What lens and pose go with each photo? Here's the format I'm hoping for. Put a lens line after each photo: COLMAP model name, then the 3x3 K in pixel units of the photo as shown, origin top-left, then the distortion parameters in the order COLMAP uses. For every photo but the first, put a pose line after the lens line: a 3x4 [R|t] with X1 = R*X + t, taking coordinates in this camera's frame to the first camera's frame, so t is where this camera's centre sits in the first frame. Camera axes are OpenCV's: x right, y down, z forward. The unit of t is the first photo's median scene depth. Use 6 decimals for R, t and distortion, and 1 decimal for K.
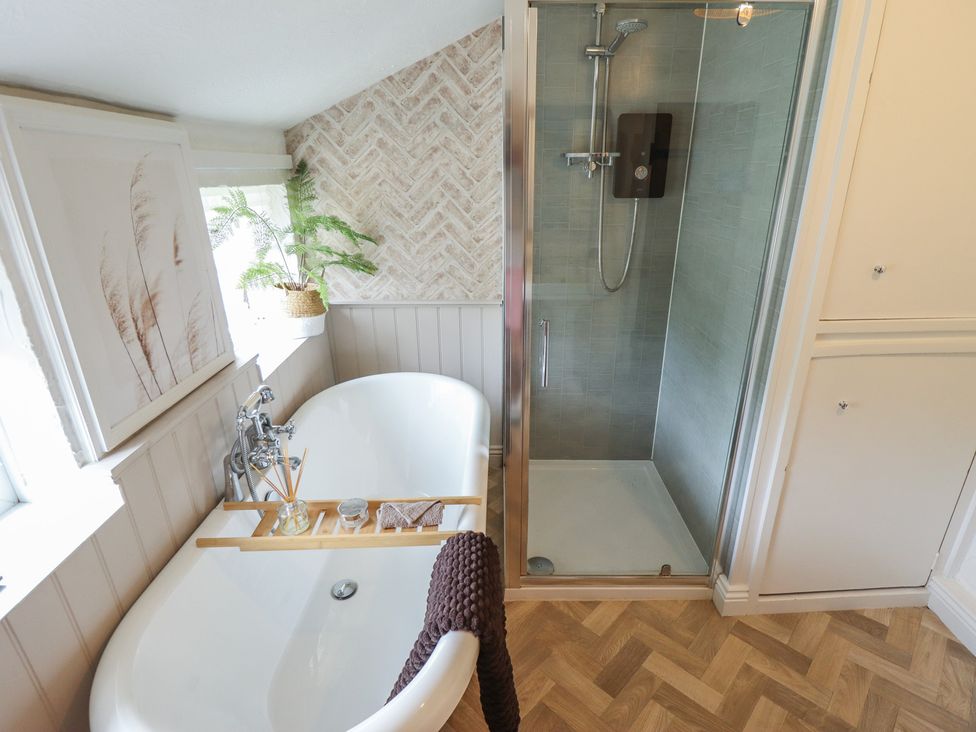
lens RADIAL K [[521.6, 0, 490.5], [0, 521.6, 364.8], [0, 0, 1]] dist [-0.001048, -0.012123]
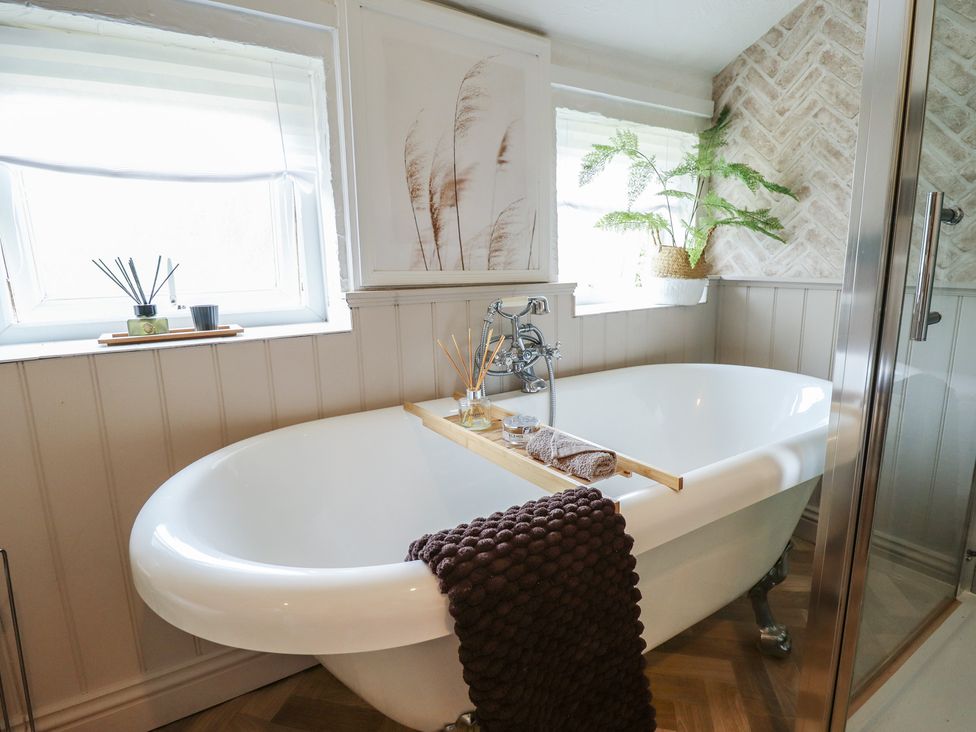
lens RADIAL K [[521.6, 0, 504.8], [0, 521.6, 370.3], [0, 0, 1]] dist [-0.001048, -0.012123]
pose [[0.544088, 0.165631, -0.822517, 0.221217], [-0.293662, 0.955908, -0.001763, 0.134792], [0.785959, 0.242501, 0.568738, 0.336286]]
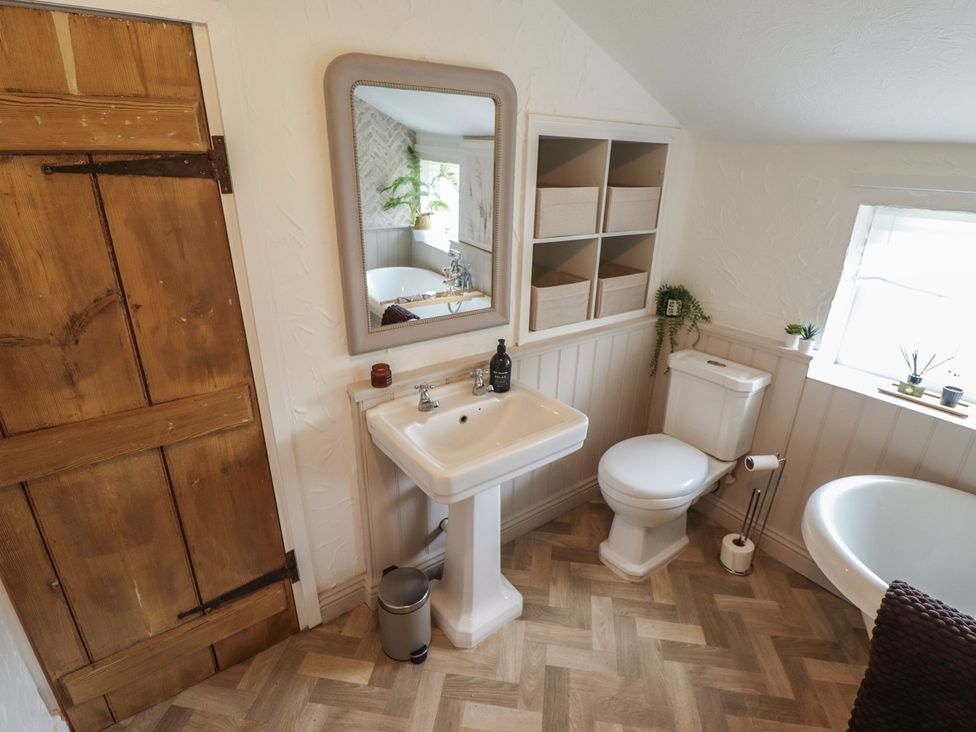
lens RADIAL K [[521.6, 0, 481.7], [0, 521.6, 371.5], [0, 0, 1]] dist [-0.001048, -0.012123]
pose [[-0.837729, 0.201321, -0.507621, 0.654574], [-0.198139, 0.754160, 0.626086, -0.437051], [0.508872, 0.625070, -0.591893, 0.973193]]
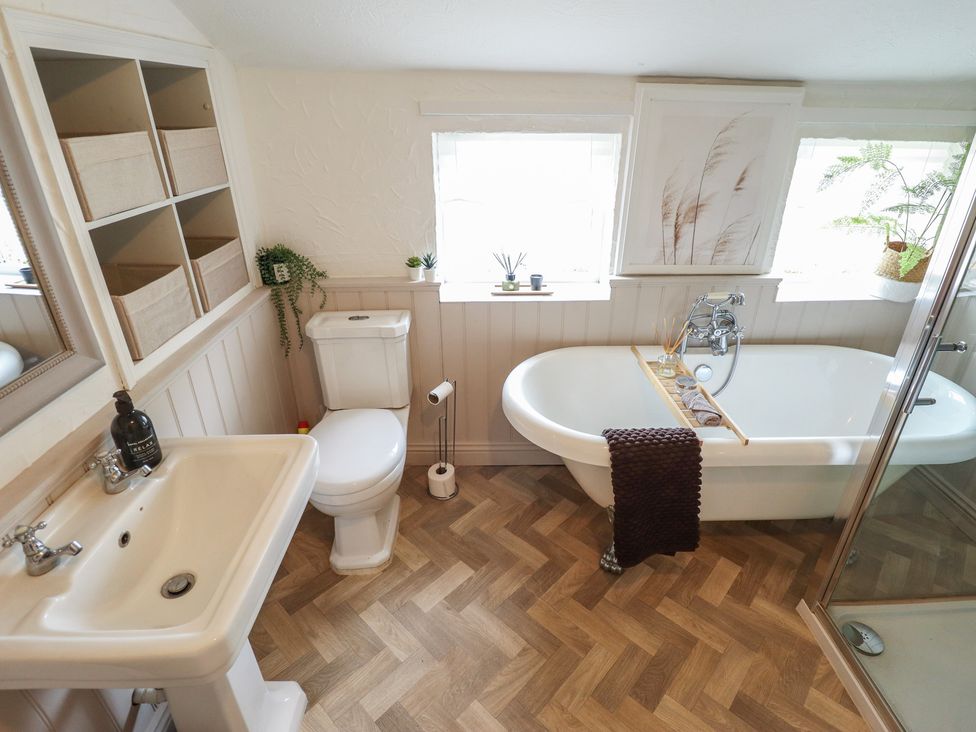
lens RADIAL K [[521.6, 0, 485.1], [0, 521.6, 367.6], [0, 0, 1]] dist [-0.001048, -0.012123]
pose [[0.000760, 0.459876, -0.887983, 0.607768], [-0.352429, 0.831132, 0.430131, -0.104824], [0.935838, 0.312624, 0.162706, 0.169569]]
